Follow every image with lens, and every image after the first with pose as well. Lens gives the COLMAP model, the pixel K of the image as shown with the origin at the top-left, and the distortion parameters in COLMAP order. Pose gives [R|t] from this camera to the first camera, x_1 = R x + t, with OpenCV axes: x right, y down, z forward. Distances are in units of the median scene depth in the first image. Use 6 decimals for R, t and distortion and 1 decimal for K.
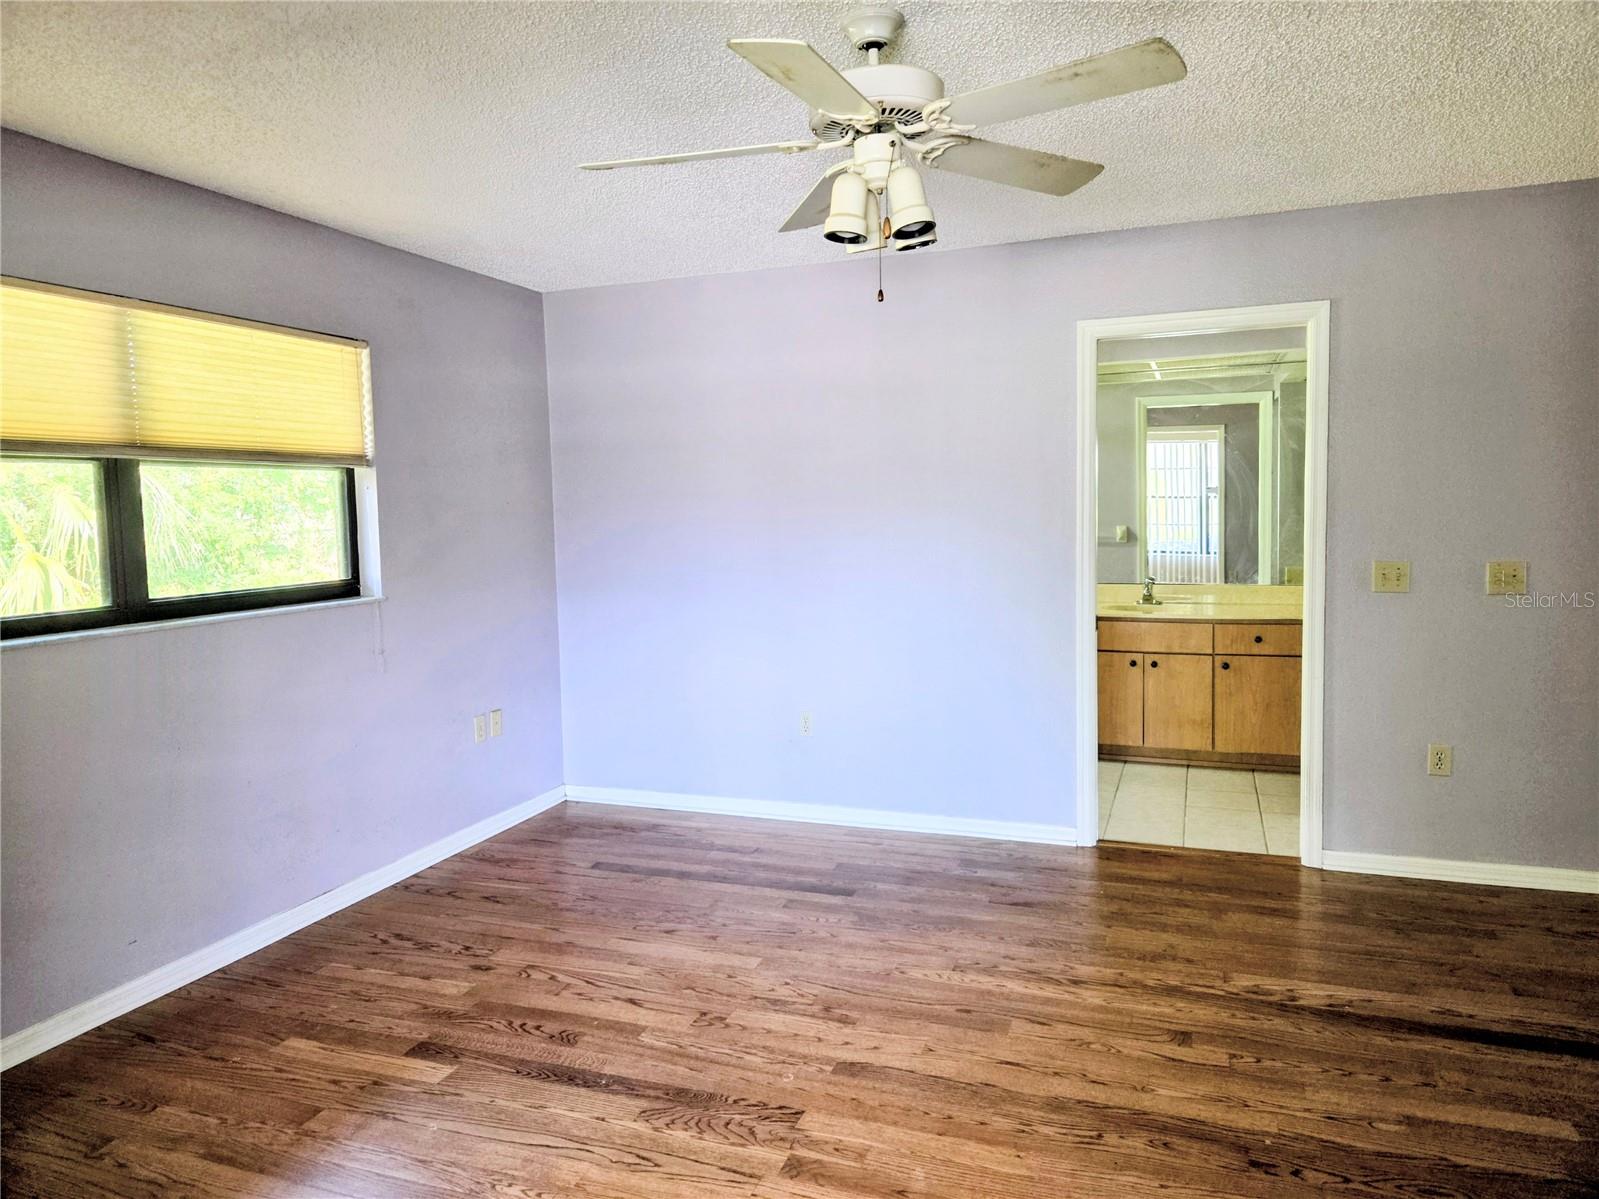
lens RADIAL K [[1078.4, 0, 796.5], [0, 1078.4, 604.9], [0, 0, 1]] dist [0.063579, -0.045510]
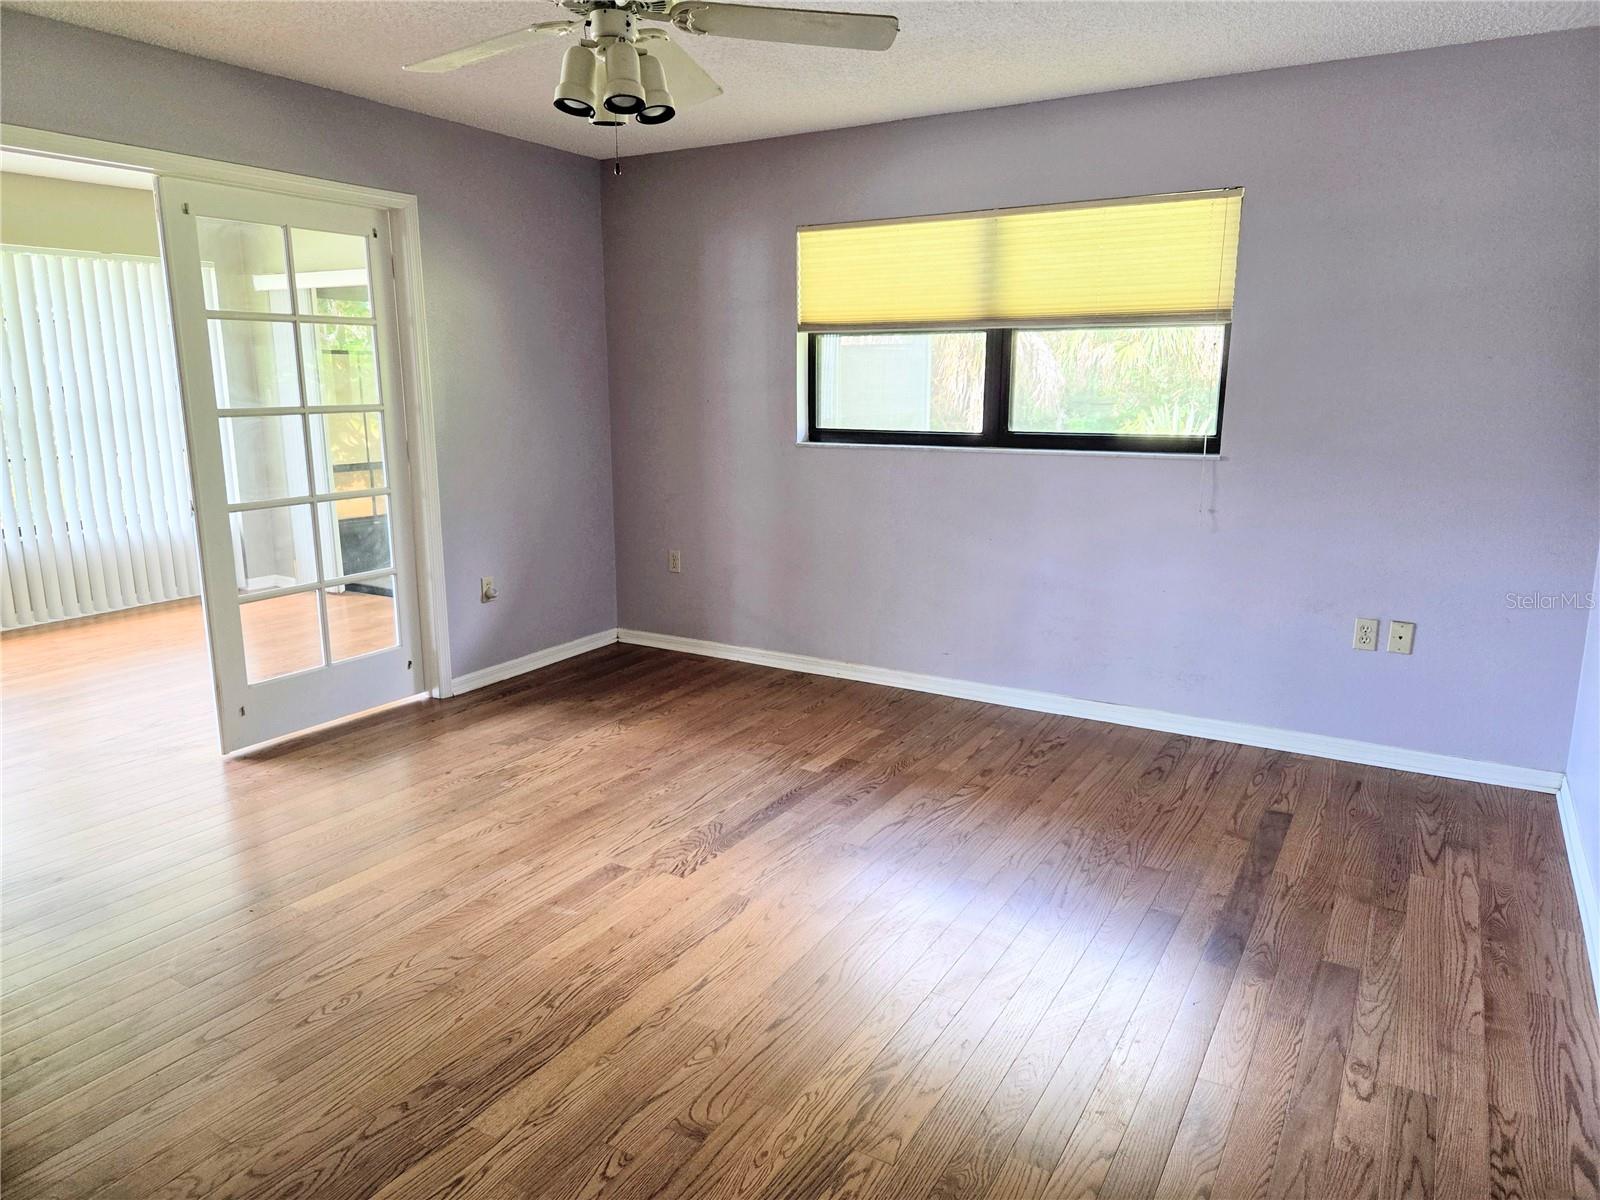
lens RADIAL K [[1079.0, 0, 796.3], [0, 1079.0, 590.3], [0, 0, 1]] dist [0.063579, -0.045510]
pose [[-0.184396, 0.211131, -0.959907, 0.858516], [-0.088893, 0.969069, 0.230223, -0.106028], [0.978824, 0.127781, -0.159925, 1.022517]]
